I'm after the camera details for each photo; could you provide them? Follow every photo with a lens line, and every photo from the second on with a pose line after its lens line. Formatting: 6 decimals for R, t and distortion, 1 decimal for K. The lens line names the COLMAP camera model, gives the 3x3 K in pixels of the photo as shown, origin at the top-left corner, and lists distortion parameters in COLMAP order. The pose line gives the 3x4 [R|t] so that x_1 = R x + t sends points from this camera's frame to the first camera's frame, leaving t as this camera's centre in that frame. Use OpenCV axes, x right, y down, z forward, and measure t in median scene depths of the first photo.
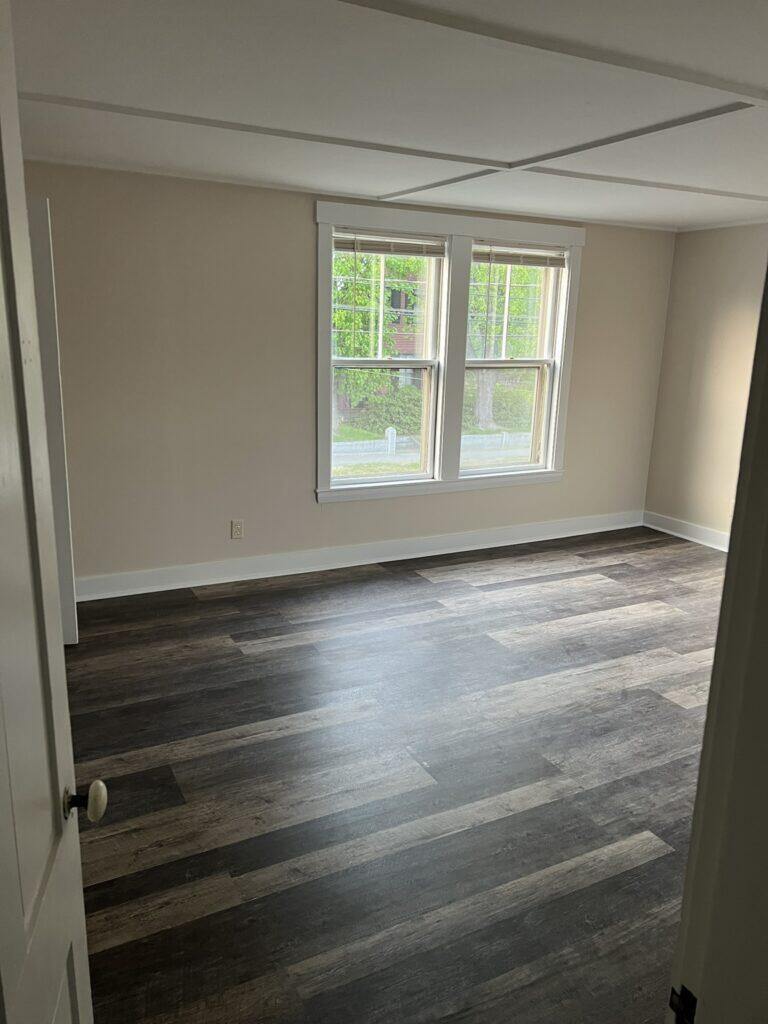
lens RADIAL K [[770.4, 0, 388.2], [0, 770.4, 510.7], [0, 0, 1]] dist [0.054534, -0.065898]
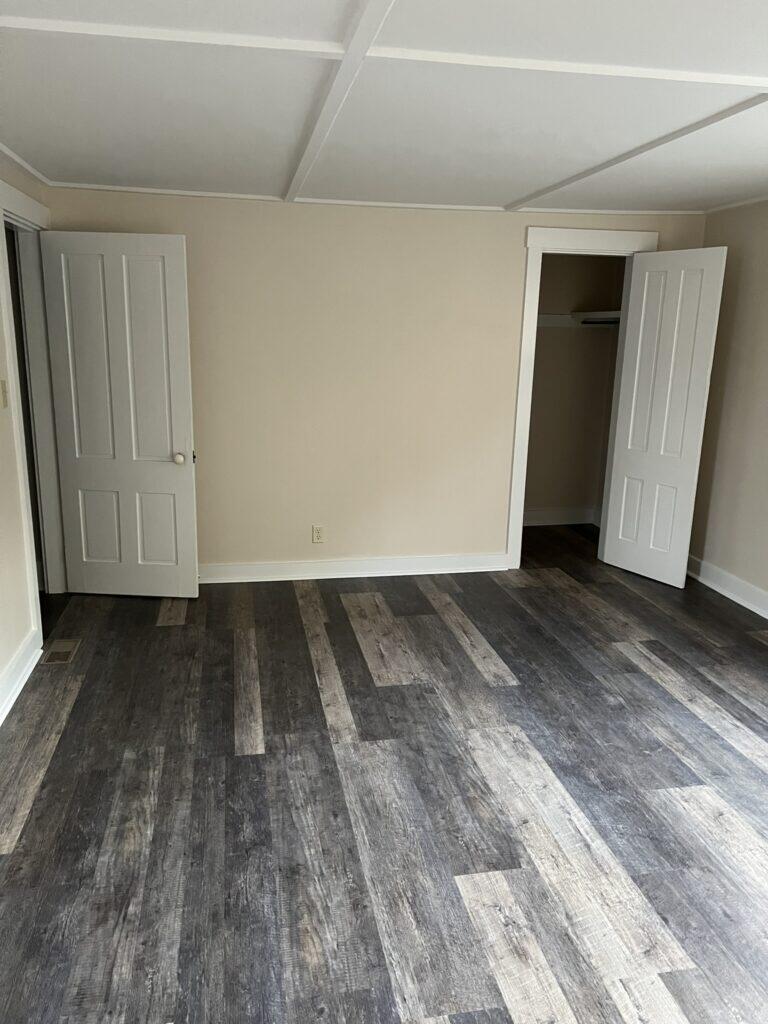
lens RADIAL K [[770.4, 0, 377.7], [0, 770.4, 504.7], [0, 0, 1]] dist [0.054534, -0.065898]
pose [[-0.299833, 0.179842, -0.936887, 1.180355], [-0.252071, 0.932233, 0.259619, -0.254601], [0.920087, 0.314005, -0.234181, 1.185146]]
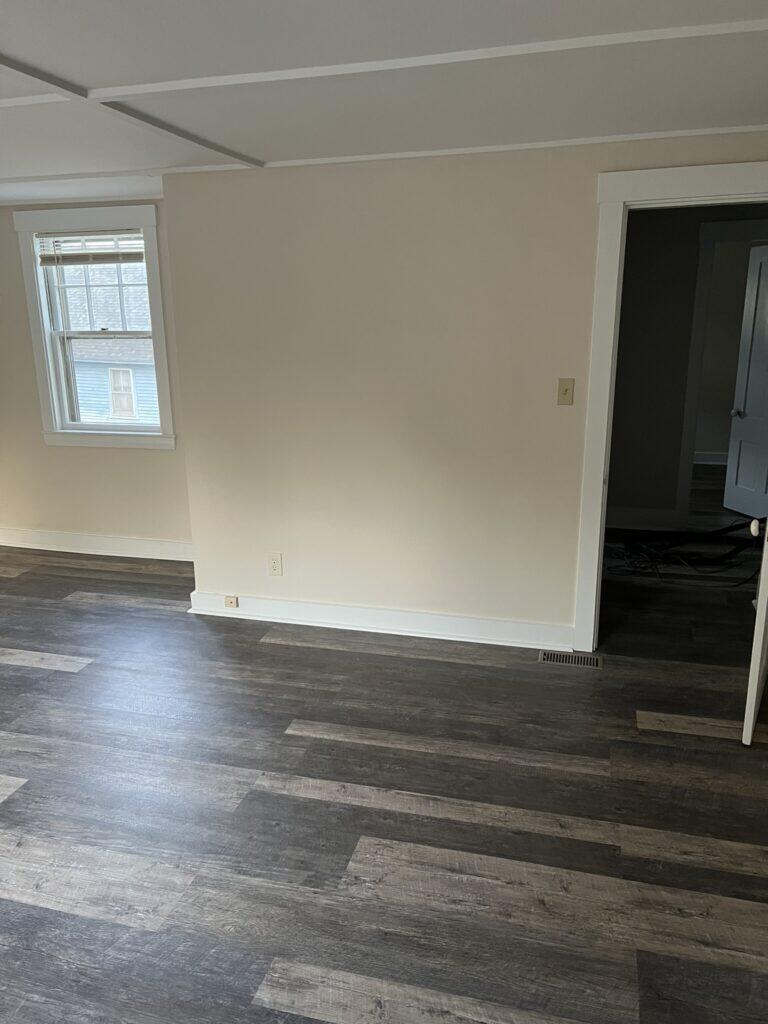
lens RADIAL K [[770.4, 0, 379.9], [0, 770.4, 514.5], [0, 0, 1]] dist [0.054534, -0.065898]
pose [[-0.724683, -0.191907, 0.661820, -0.468872], [0.158693, 0.888142, 0.431300, -0.360609], [-0.670560, 0.417582, -0.613167, 1.359441]]
